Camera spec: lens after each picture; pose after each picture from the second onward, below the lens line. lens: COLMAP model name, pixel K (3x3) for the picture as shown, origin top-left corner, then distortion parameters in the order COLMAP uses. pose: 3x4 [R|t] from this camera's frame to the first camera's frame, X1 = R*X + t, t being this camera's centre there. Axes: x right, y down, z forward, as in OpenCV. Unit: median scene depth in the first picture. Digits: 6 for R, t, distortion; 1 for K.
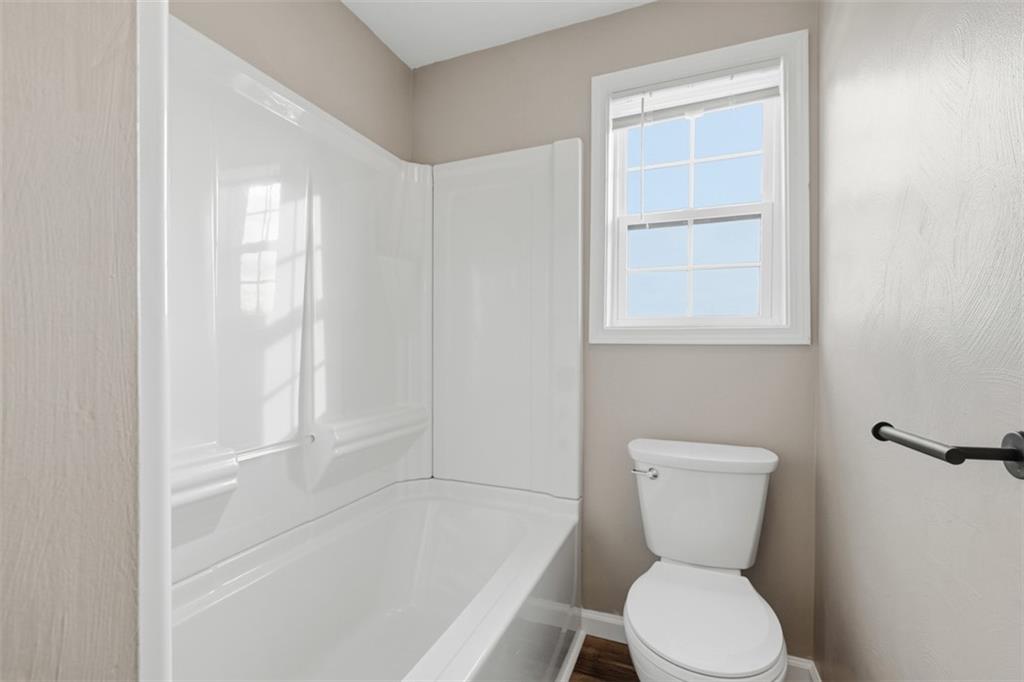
lens RADIAL K [[442.0, 0, 510.1], [0, 442.0, 339.8], [0, 0, 1]] dist [-0.001531, 0.000132]
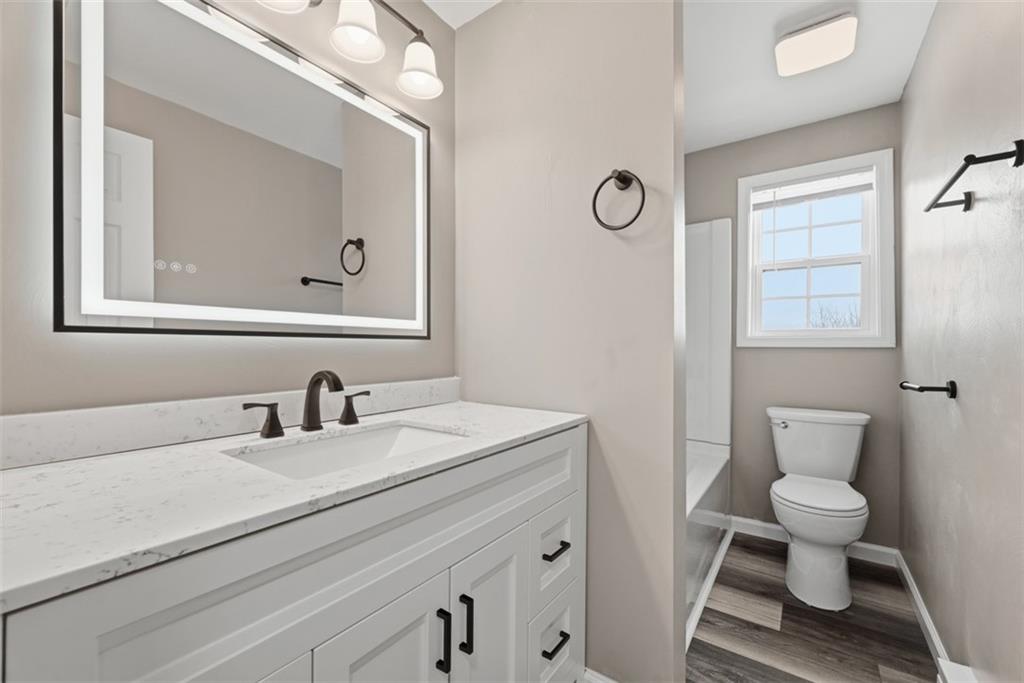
lens RADIAL K [[416.6, 0, 516.4], [0, 416.6, 342.6], [0, 0, 1]] dist [0.001535, -0.000301]
pose [[0.975146, -0.003565, -0.221534, -0.282800], [0.003499, 0.999994, -0.000692, -0.009051], [0.221535, -0.000101, 0.975152, -0.685369]]
